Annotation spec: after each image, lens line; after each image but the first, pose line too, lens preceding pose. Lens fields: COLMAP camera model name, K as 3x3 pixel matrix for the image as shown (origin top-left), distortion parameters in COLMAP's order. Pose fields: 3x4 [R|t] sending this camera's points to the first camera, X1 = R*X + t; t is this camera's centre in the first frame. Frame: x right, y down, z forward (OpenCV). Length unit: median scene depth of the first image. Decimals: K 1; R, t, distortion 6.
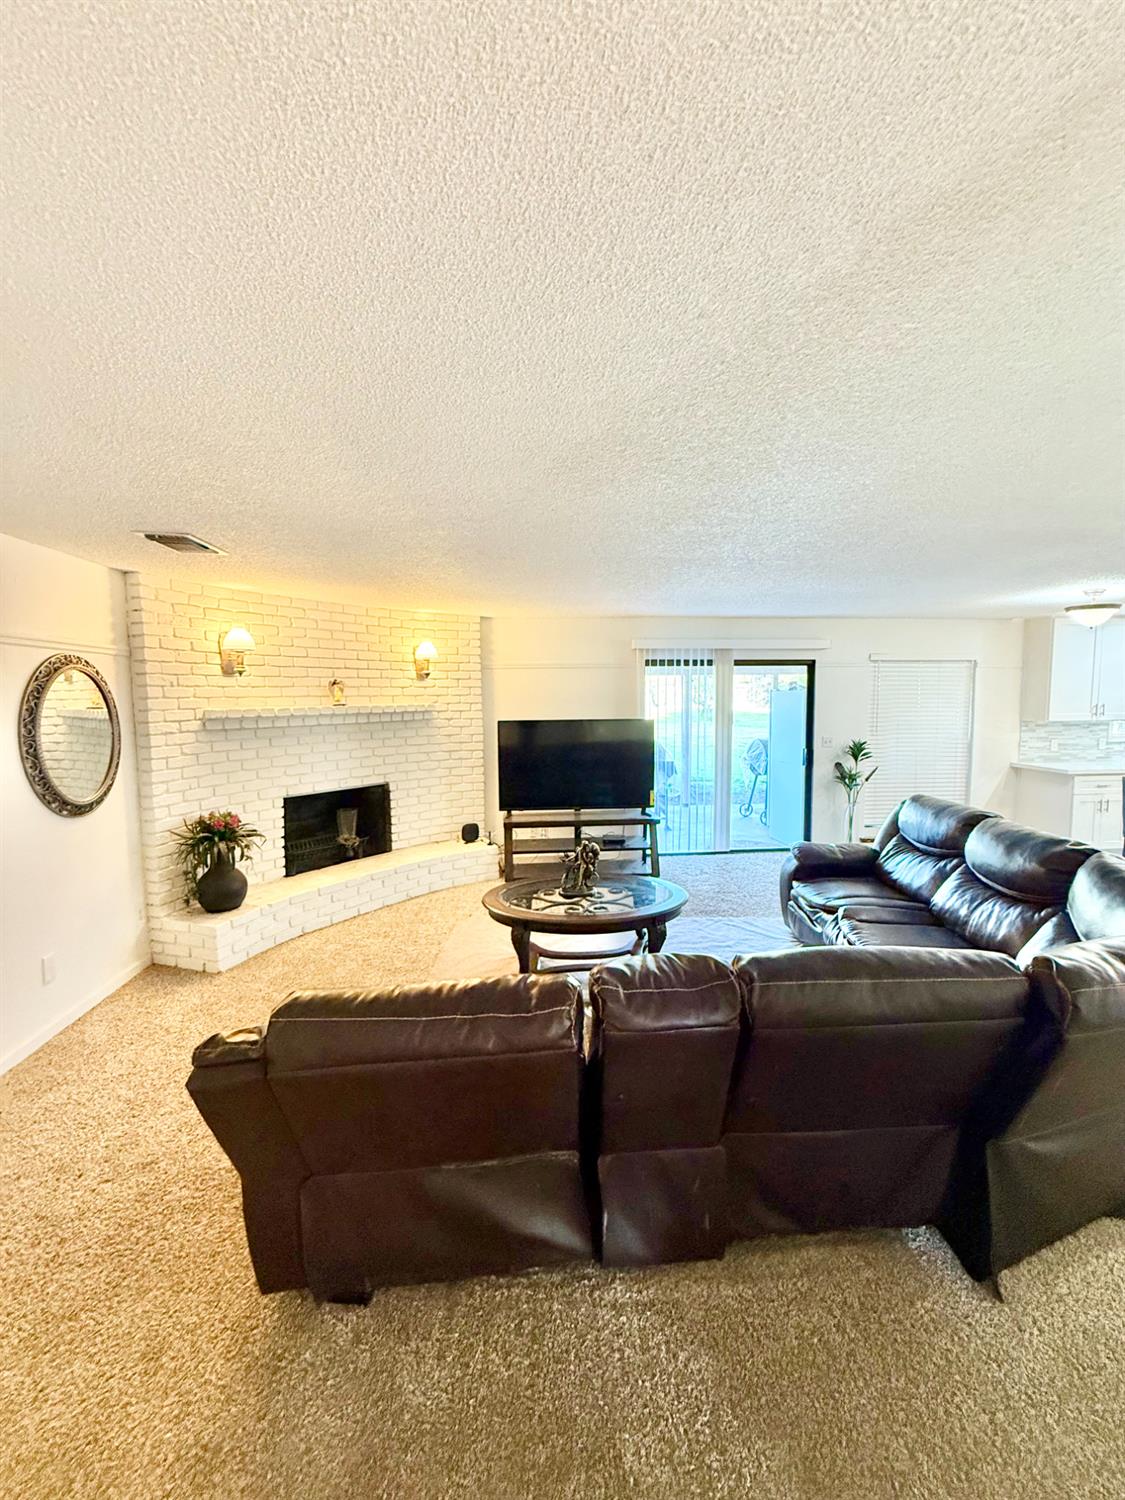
lens RADIAL K [[599.8, 0, 561.9], [0, 599.8, 747.9], [0, 0, 1]] dist [0.017996, 0.000228]
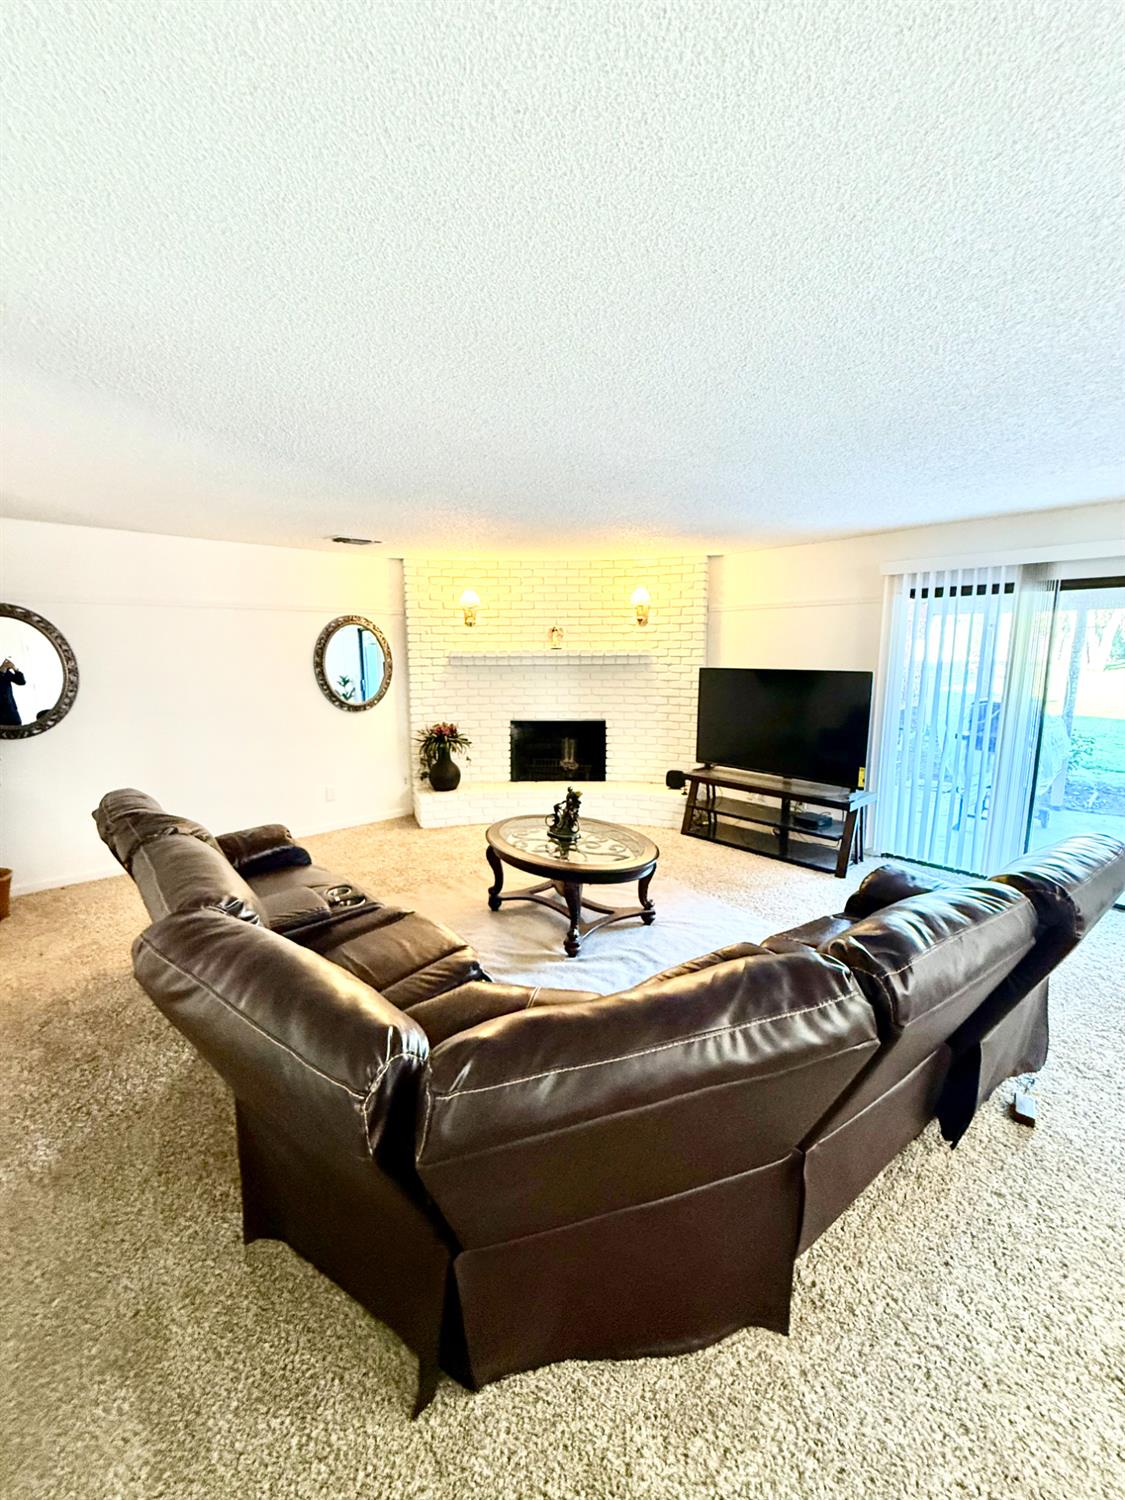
lens RADIAL K [[599.8, 0, 560.1], [0, 599.8, 744.9], [0, 0, 1]] dist [0.017996, 0.000228]
pose [[0.606015, 0.137394, -0.783498, 0.532749], [-0.070850, 0.990379, 0.118872, -0.022547], [0.792292, -0.016528, 0.609918, 0.254180]]
